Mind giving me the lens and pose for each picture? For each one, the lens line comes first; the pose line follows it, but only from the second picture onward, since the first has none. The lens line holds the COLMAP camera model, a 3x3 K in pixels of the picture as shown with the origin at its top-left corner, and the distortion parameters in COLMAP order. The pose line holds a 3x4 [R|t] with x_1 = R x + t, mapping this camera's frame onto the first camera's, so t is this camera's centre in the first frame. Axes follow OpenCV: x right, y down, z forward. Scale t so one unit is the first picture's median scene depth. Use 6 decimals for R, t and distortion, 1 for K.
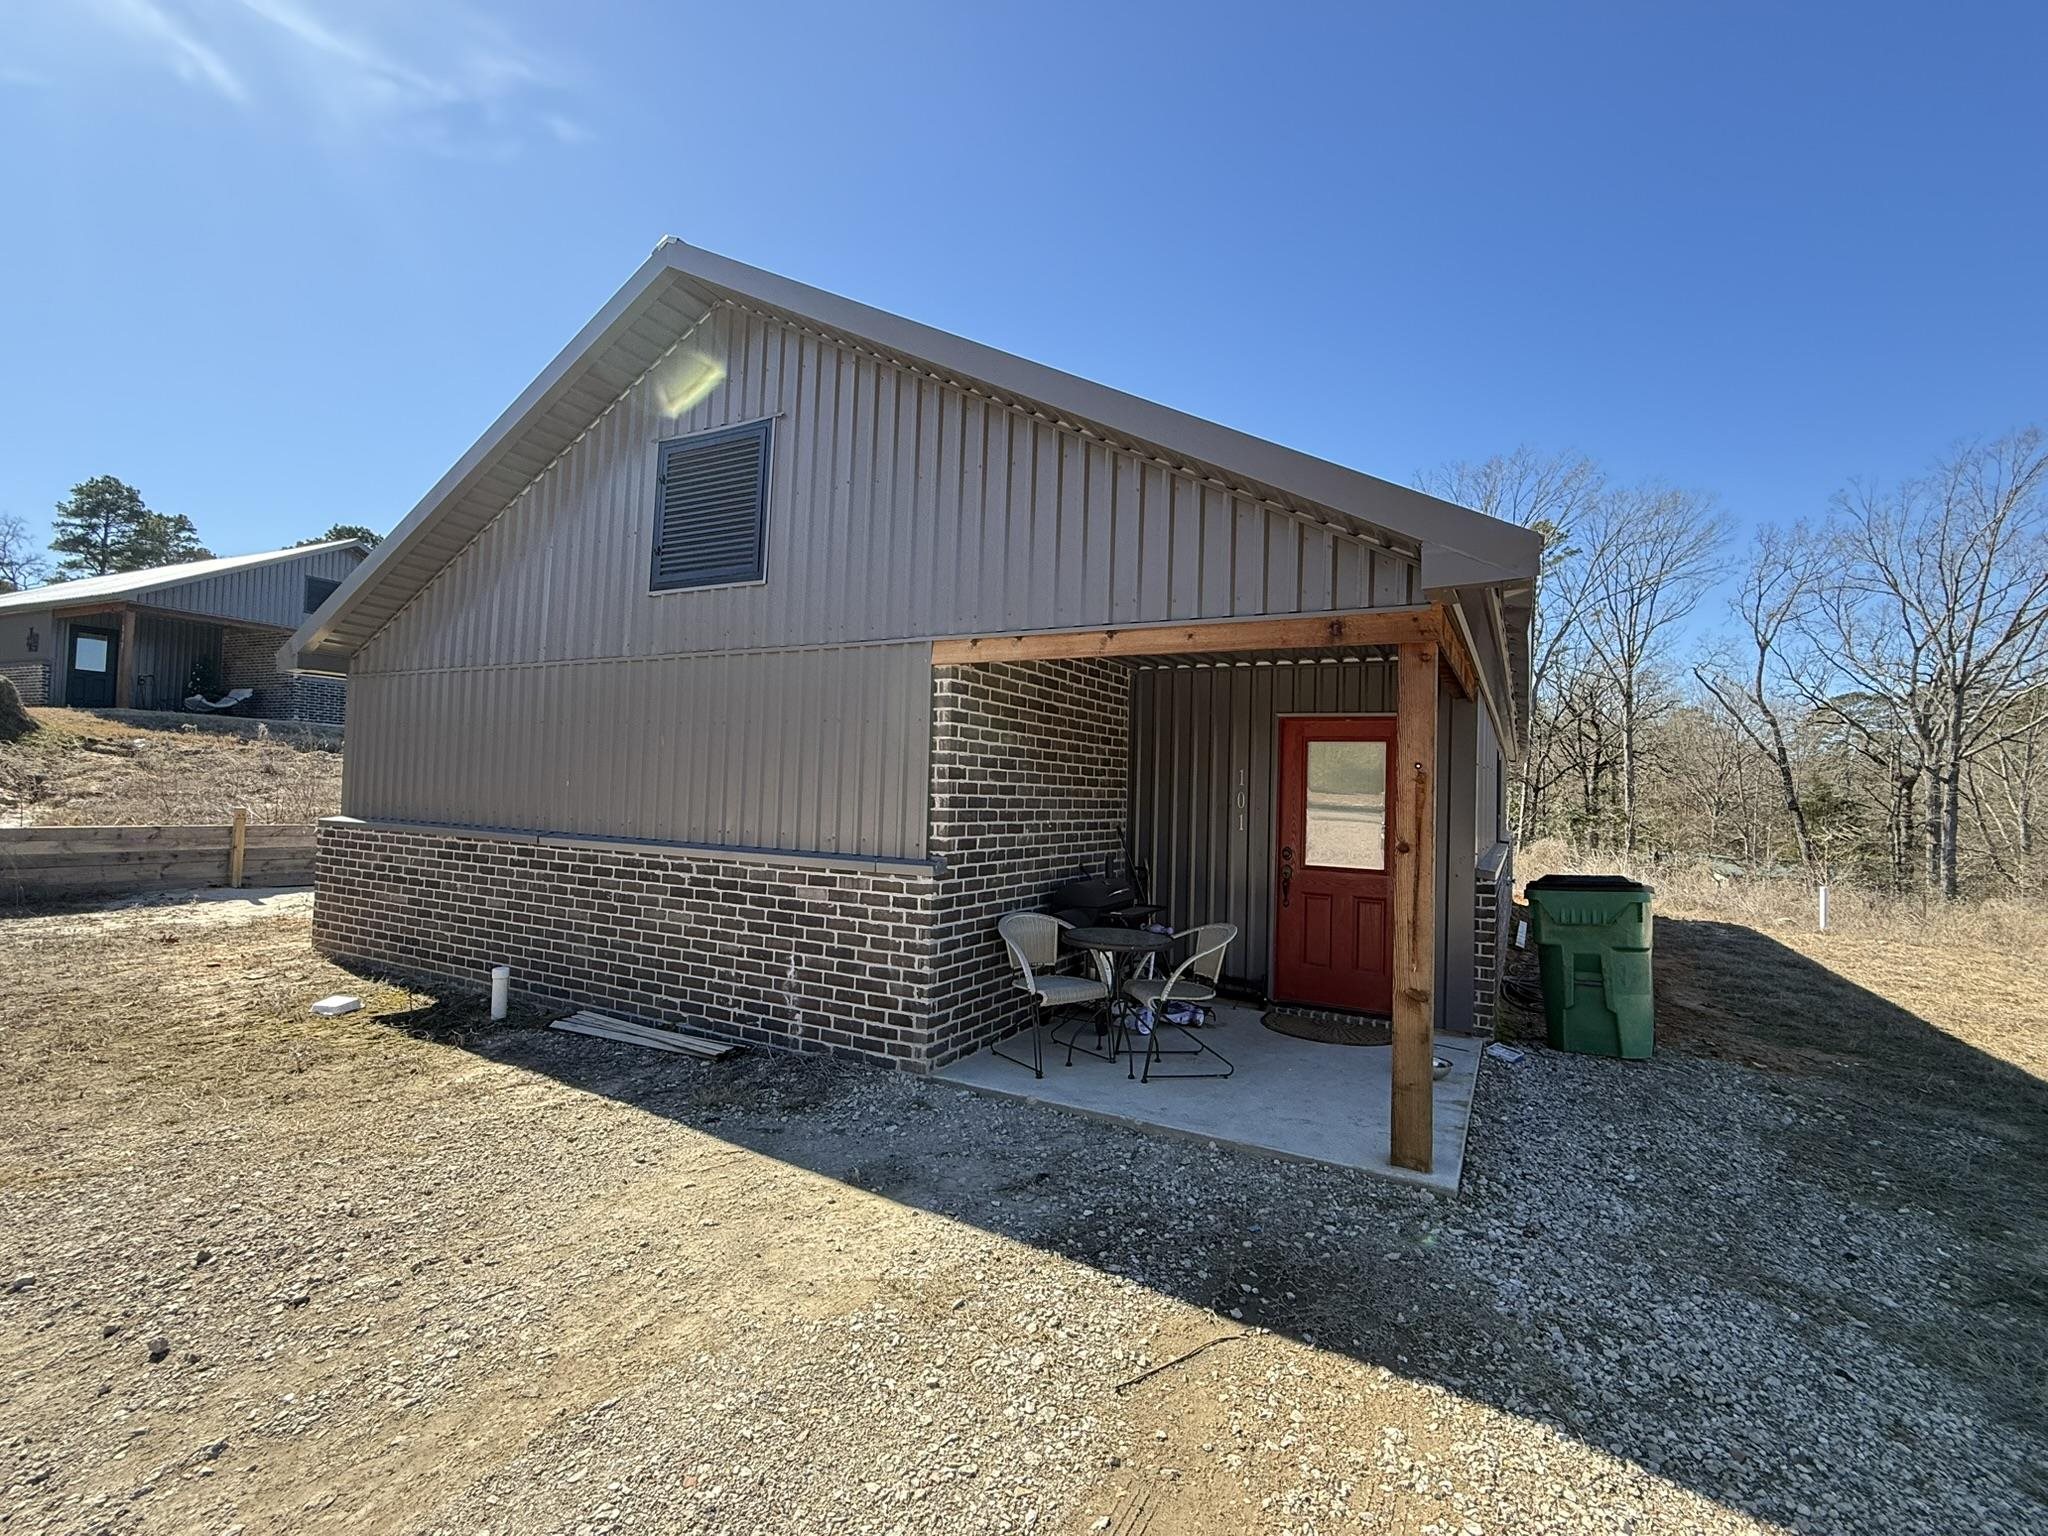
lens RADIAL K [[926.1, 0, 1027.2], [0, 926.1, 762.6], [0, 0, 1]] dist [0.001774, -0.000688]
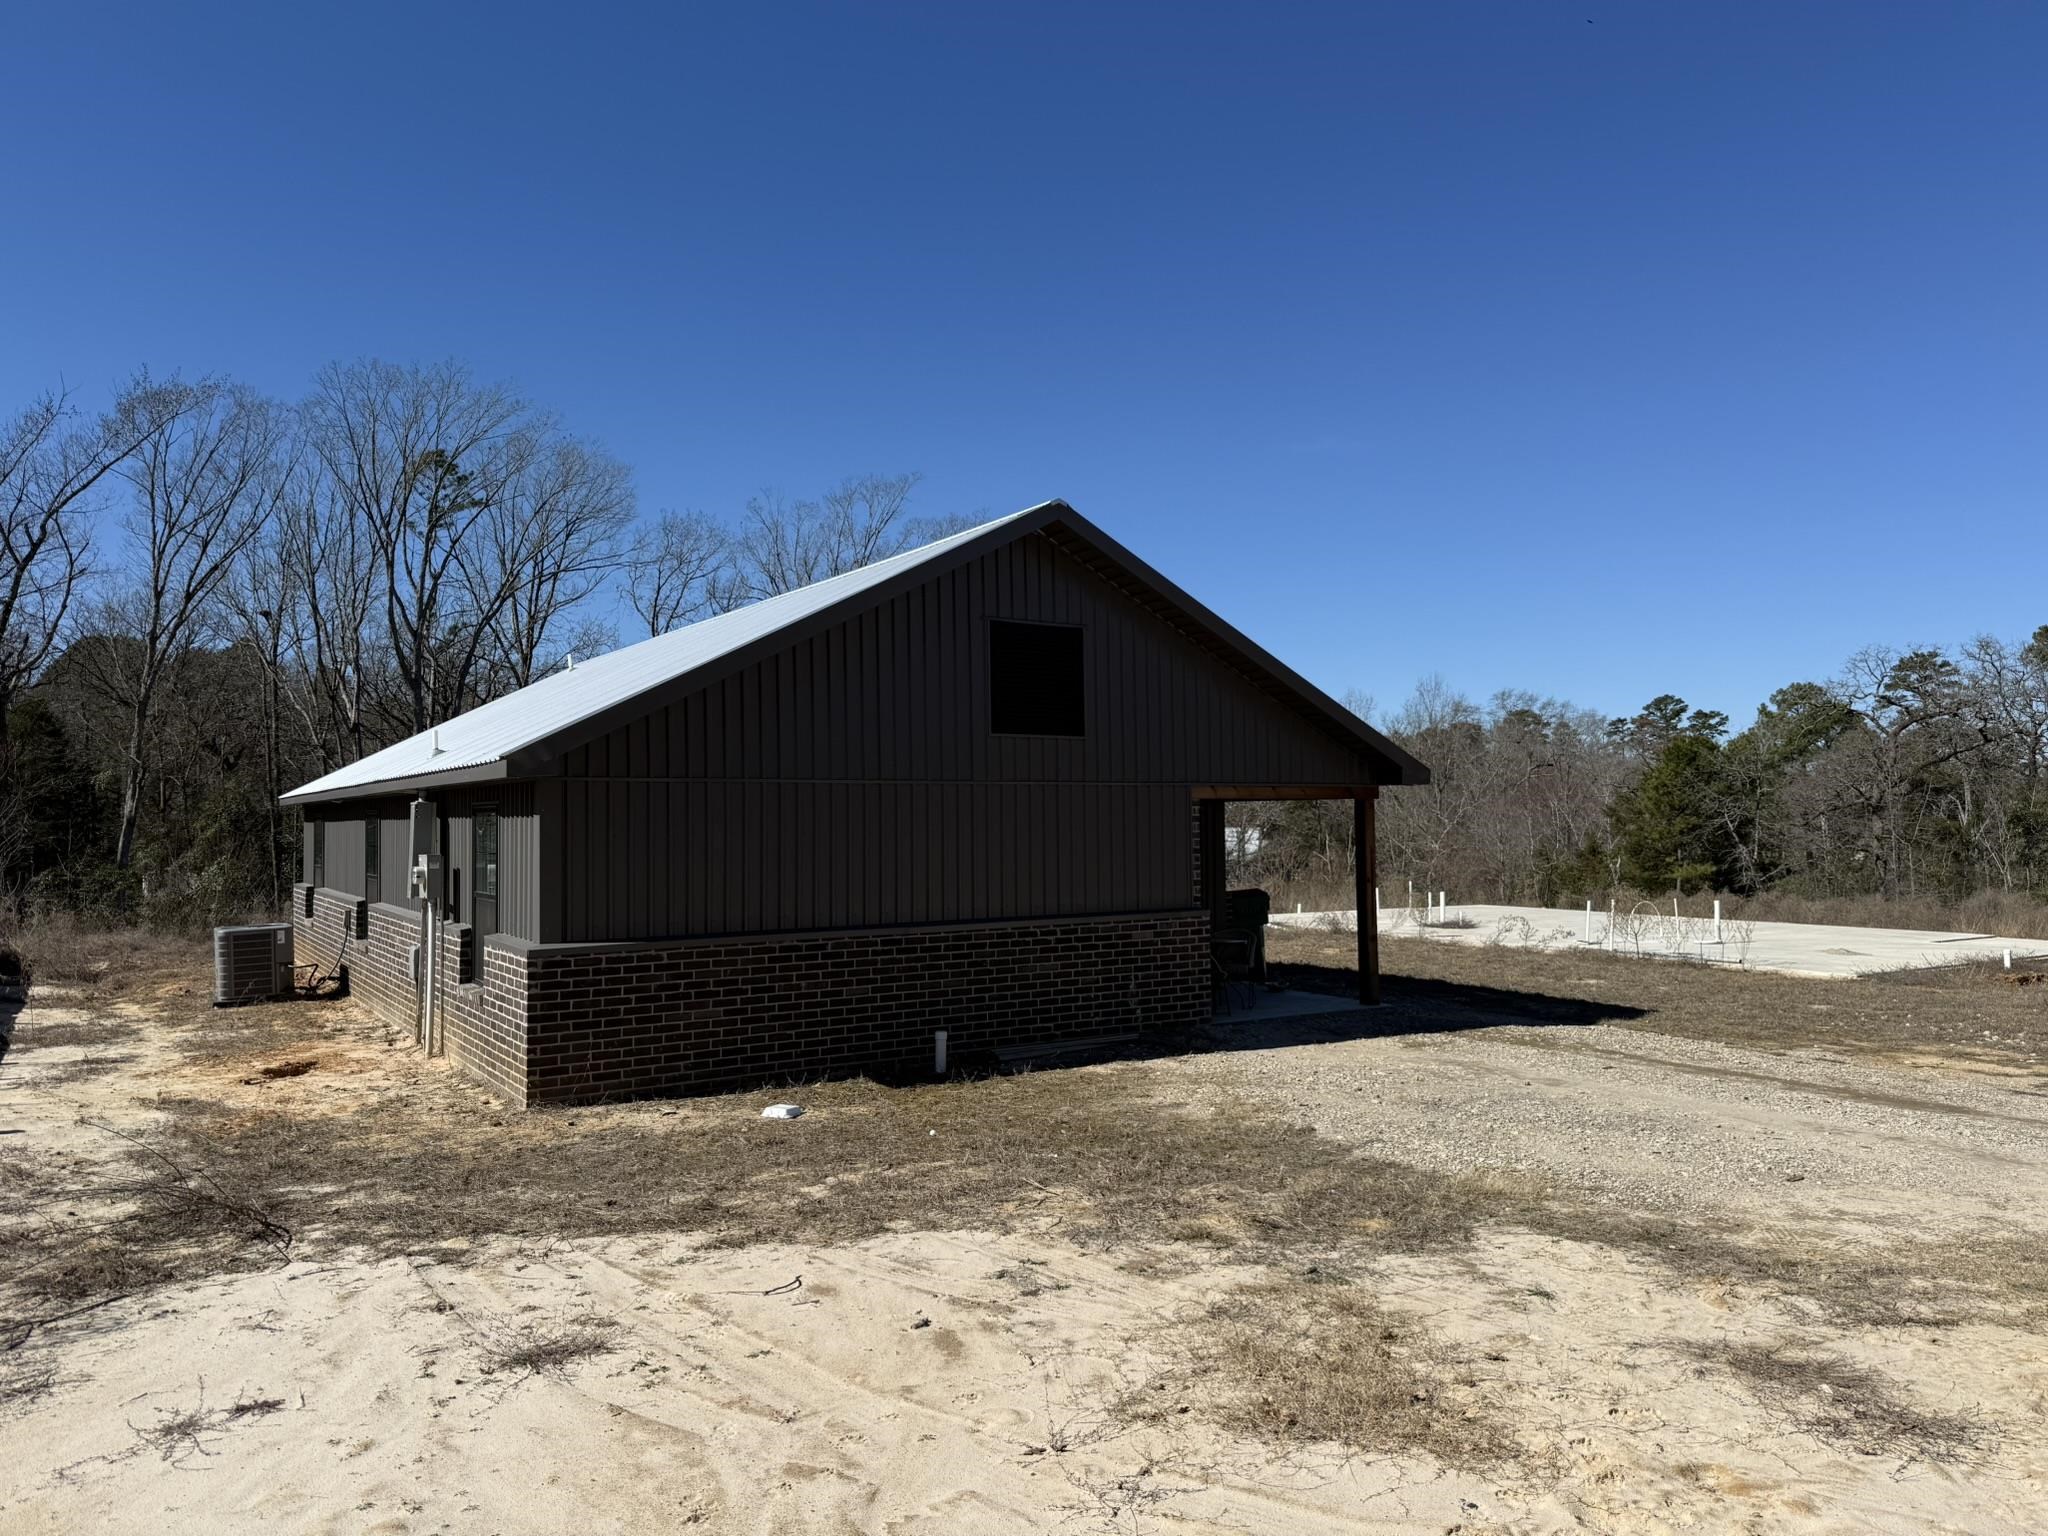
lens RADIAL K [[1429.9, 0, 1024.0], [0, 1429.9, 768.0], [0, 0, 1]] dist [0.090370, -0.000726]
pose [[0.474359, -0.005875, 0.880312, -2.036068], [-0.006872, 0.999923, 0.010376, -0.144089], [-0.880304, -0.010971, 0.474282, -0.019425]]
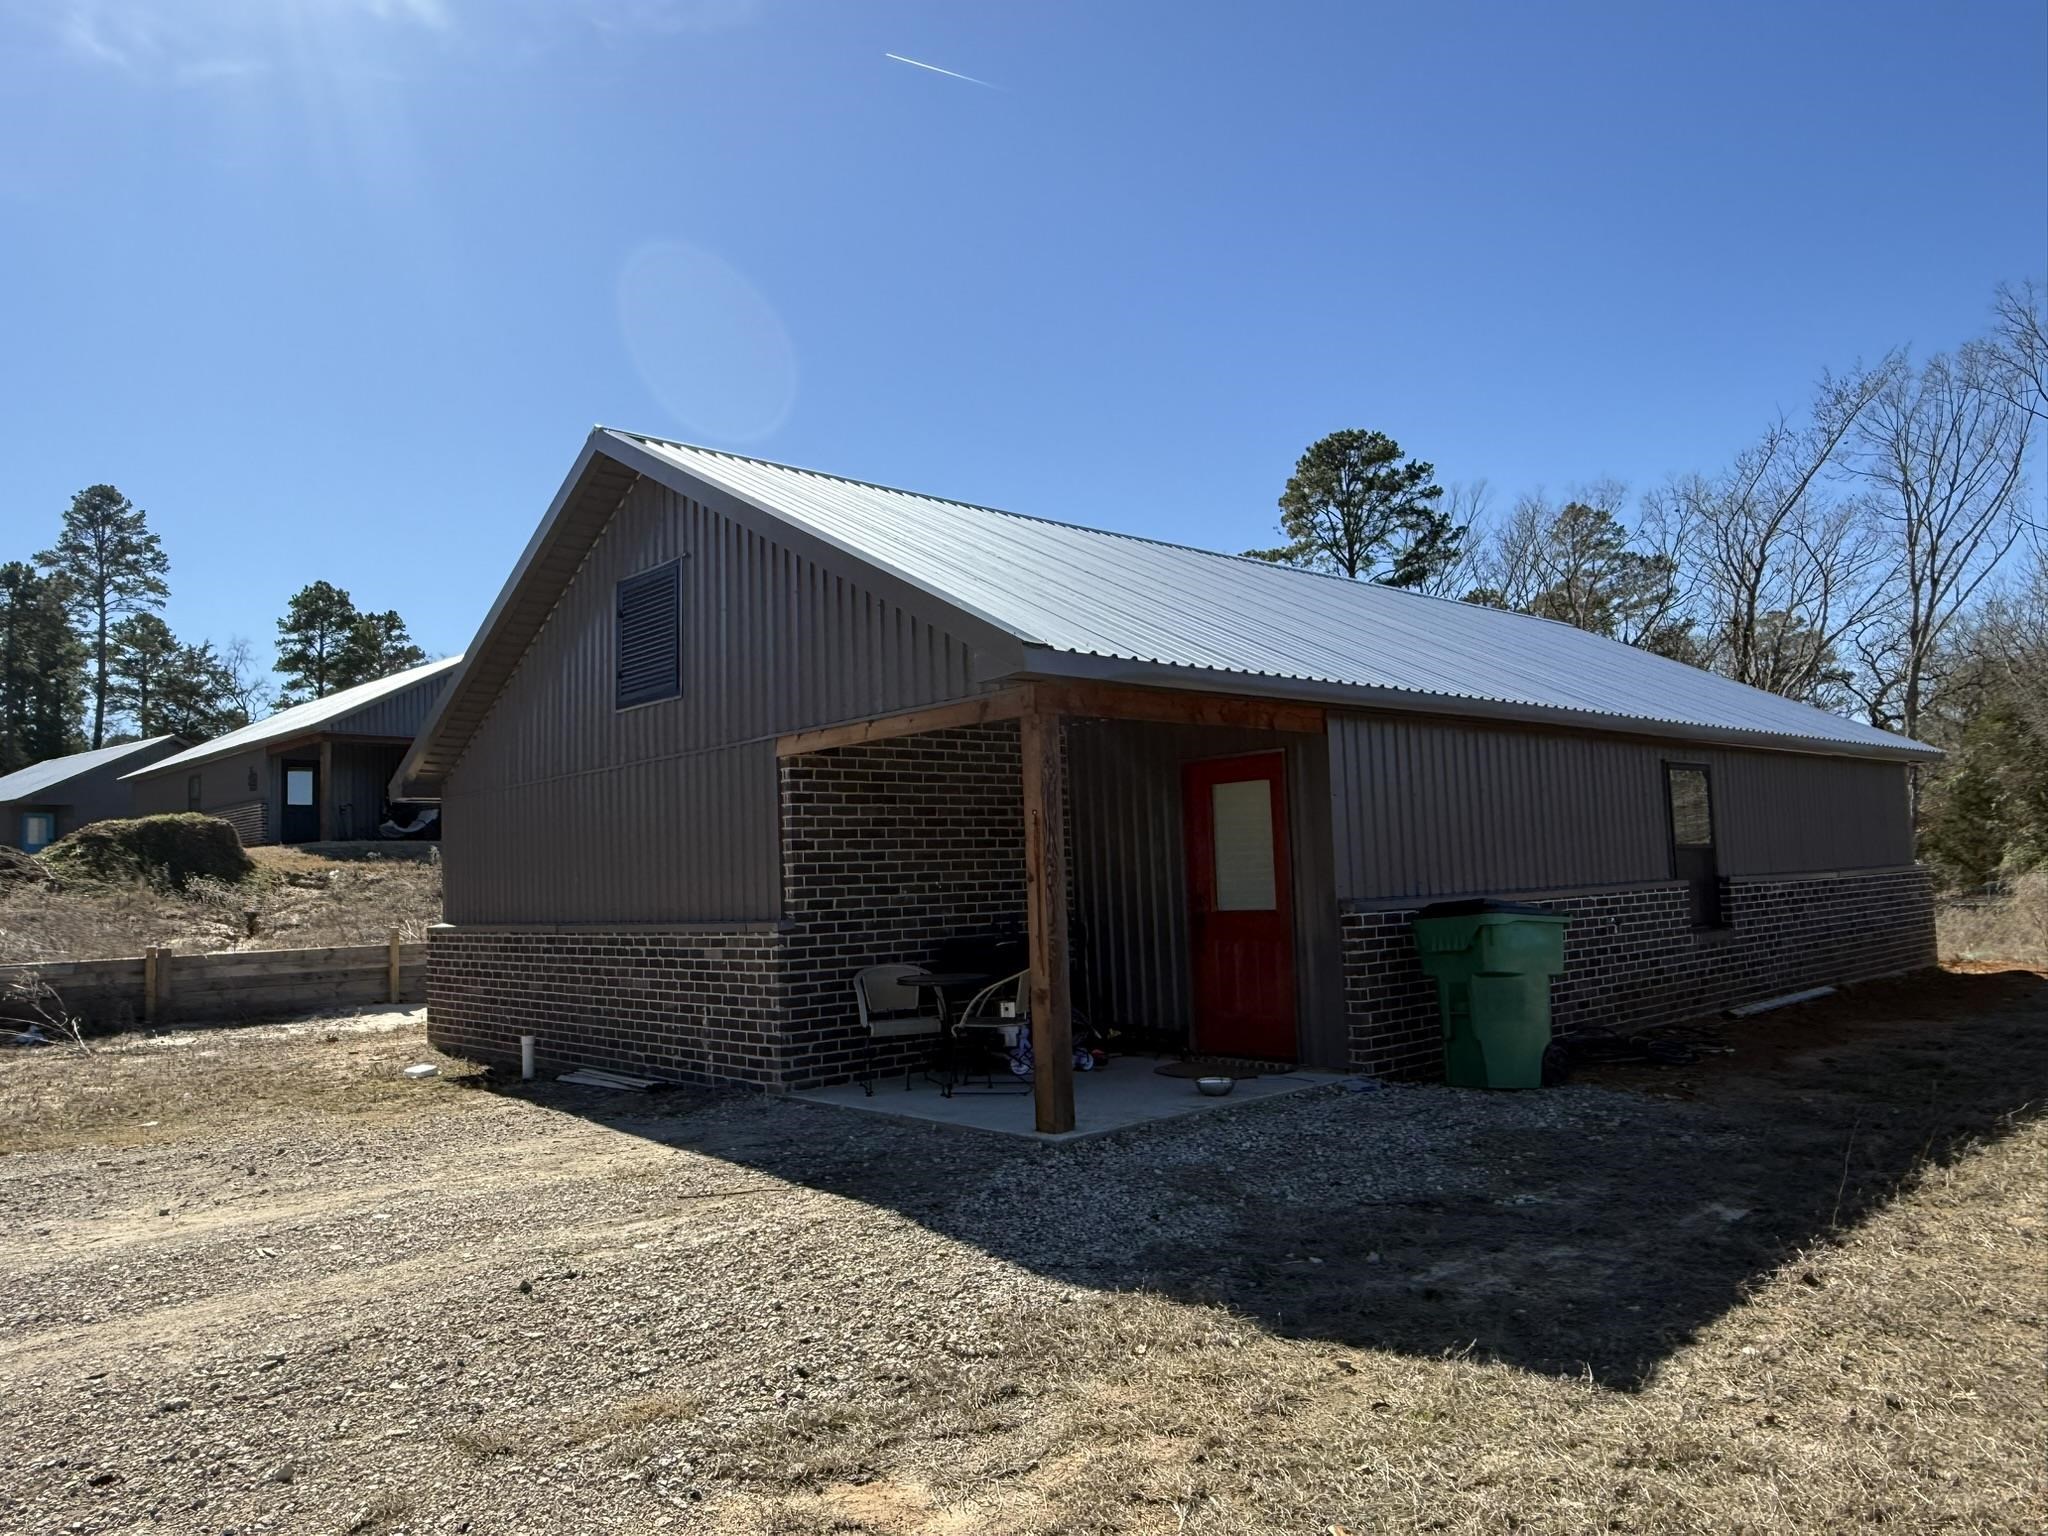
lens RADIAL K [[1407.8, 0, 1024.0], [0, 1407.8, 768.0], [0, 0, 1]] dist [-0.002619, 0.002547]
pose [[0.941908, -0.094212, -0.322386, 0.598859], [0.079157, 0.995083, -0.059526, 0.032731], [0.326409, 0.030549, 0.944735, -0.475773]]
